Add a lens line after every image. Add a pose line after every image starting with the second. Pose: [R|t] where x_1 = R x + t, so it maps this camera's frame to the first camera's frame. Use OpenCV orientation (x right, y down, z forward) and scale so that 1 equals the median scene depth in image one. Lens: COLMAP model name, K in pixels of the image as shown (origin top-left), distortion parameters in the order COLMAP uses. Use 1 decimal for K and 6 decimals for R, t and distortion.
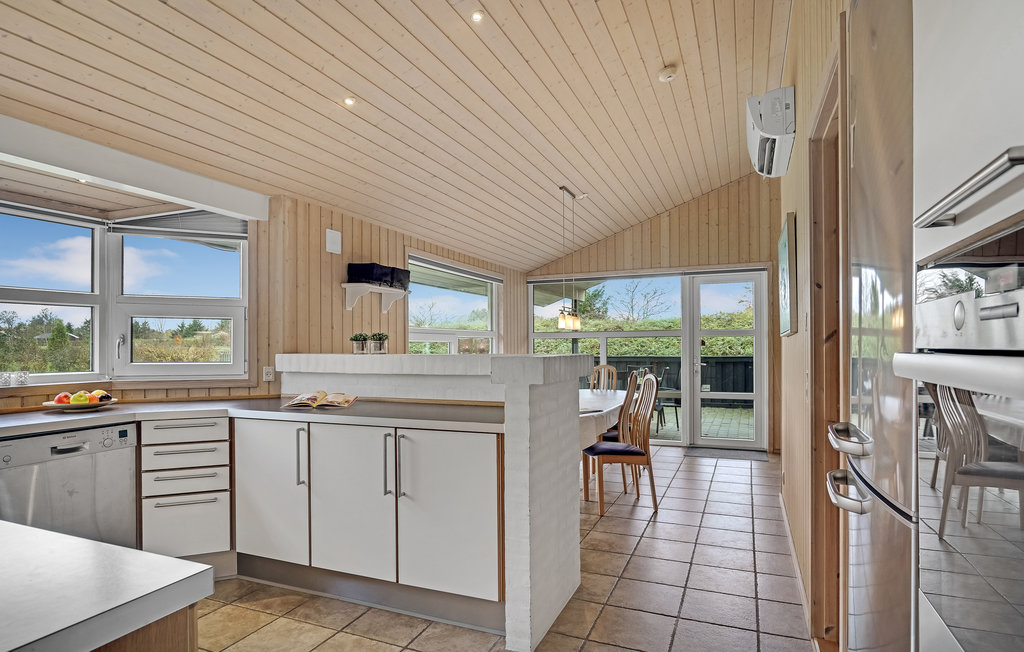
lens RADIAL K [[553.3, 0, 552.0], [0, 553.3, 346.7], [0, 0, 1]] dist [0.006437, 0.000789]
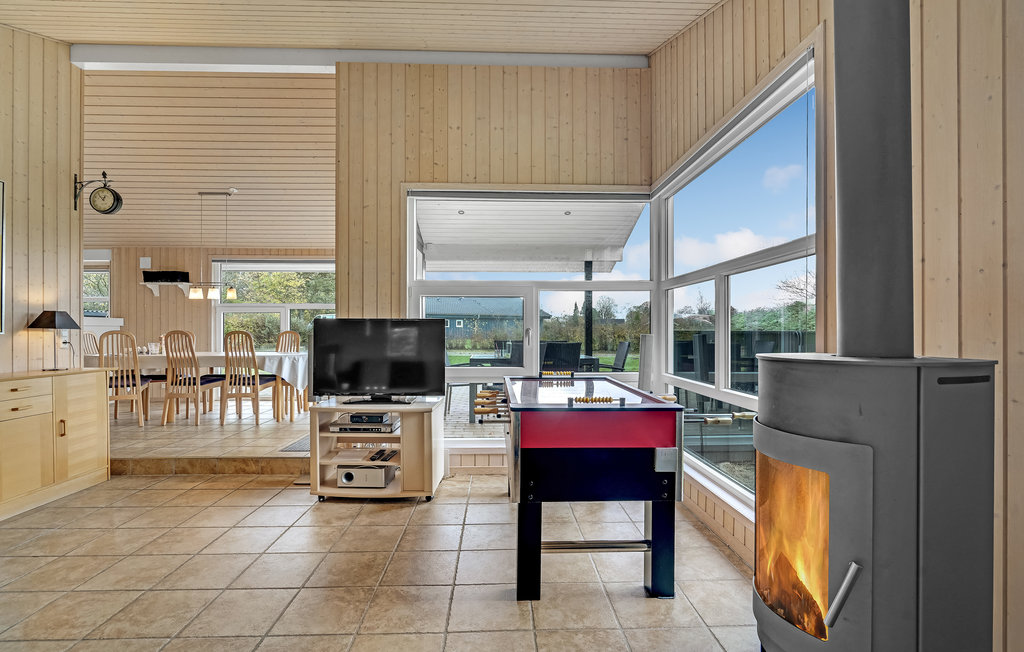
lens RADIAL K [[472.2, 0, 494.3], [0, 472.2, 333.4], [0, 0, 1]] dist [-0.010844, 0.004313]
pose [[0.372037, 0.004397, -0.928207, 0.976478], [-0.006259, 0.999978, 0.002229, 0.031788], [0.928197, 0.004981, 0.372056, 0.909888]]
